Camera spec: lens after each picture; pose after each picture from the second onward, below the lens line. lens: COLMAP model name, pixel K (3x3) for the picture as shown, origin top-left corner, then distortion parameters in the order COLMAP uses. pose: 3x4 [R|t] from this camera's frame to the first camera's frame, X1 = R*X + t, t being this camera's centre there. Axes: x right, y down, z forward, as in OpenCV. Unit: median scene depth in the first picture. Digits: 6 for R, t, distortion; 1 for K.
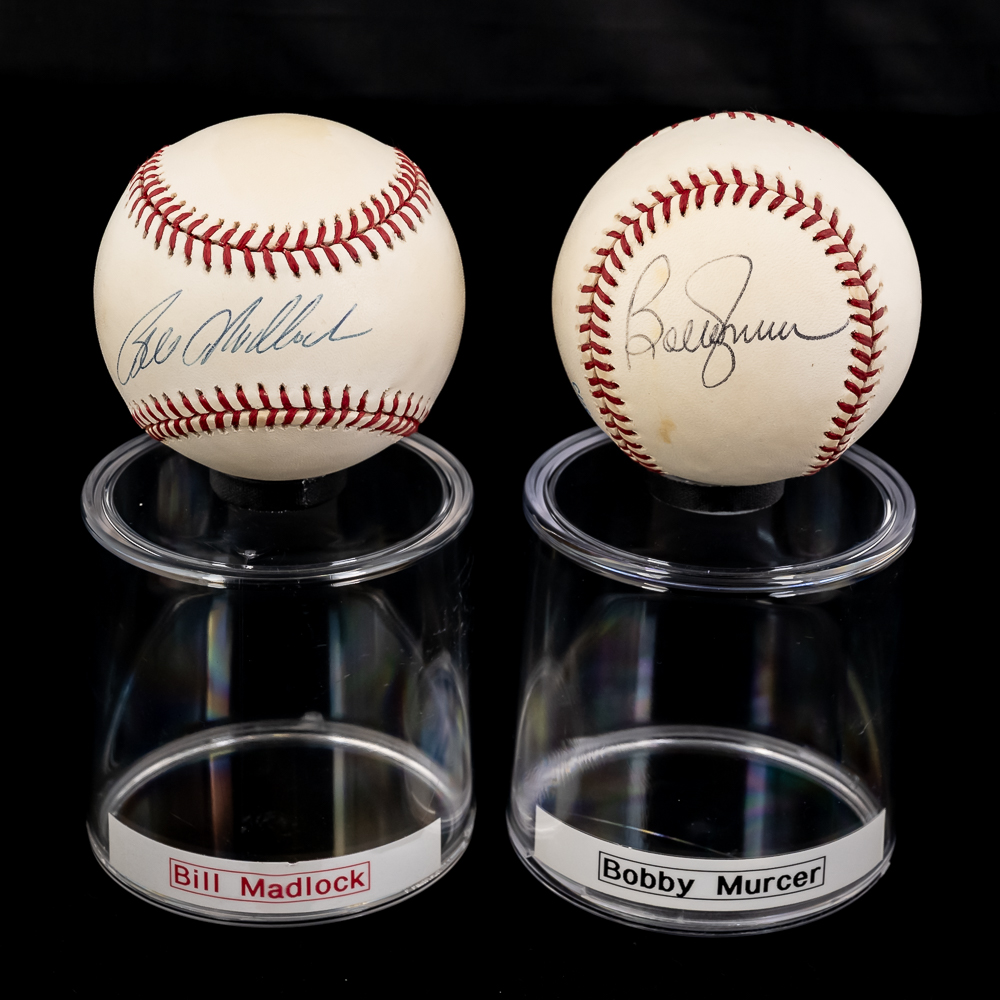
lens RADIAL K [[3663.2, 0, 500.7], [0, 3663.2, 498.0], [0, 0, 1]] dist [0.028115, 0.000000]
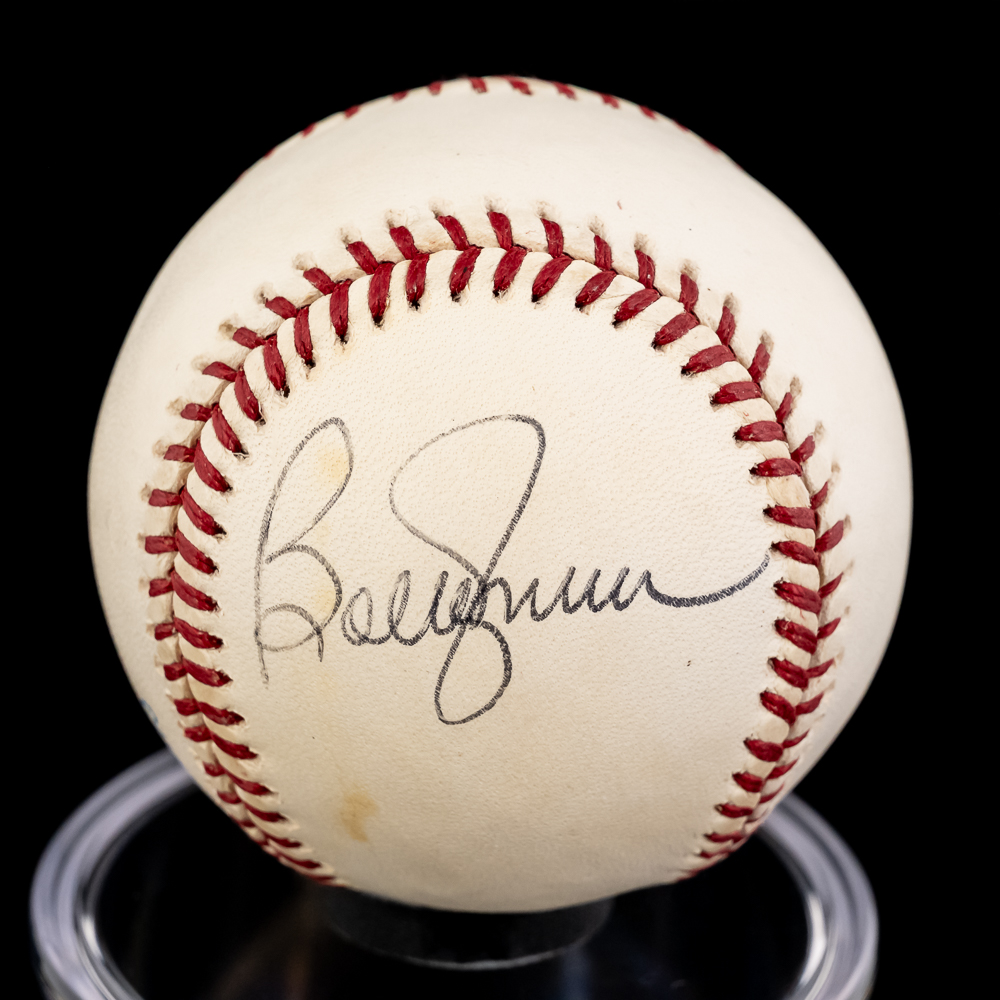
lens RADIAL K [[3866.5, 0, 512.9], [0, 3866.5, 611.0], [0, 0, 1]] dist [0.502180, 0.000000]
pose [[0.995812, -0.034314, 0.084741, 0.025701], [0.032026, 0.999089, 0.028211, -0.055618], [-0.085632, -0.025379, 0.996004, 0.543222]]
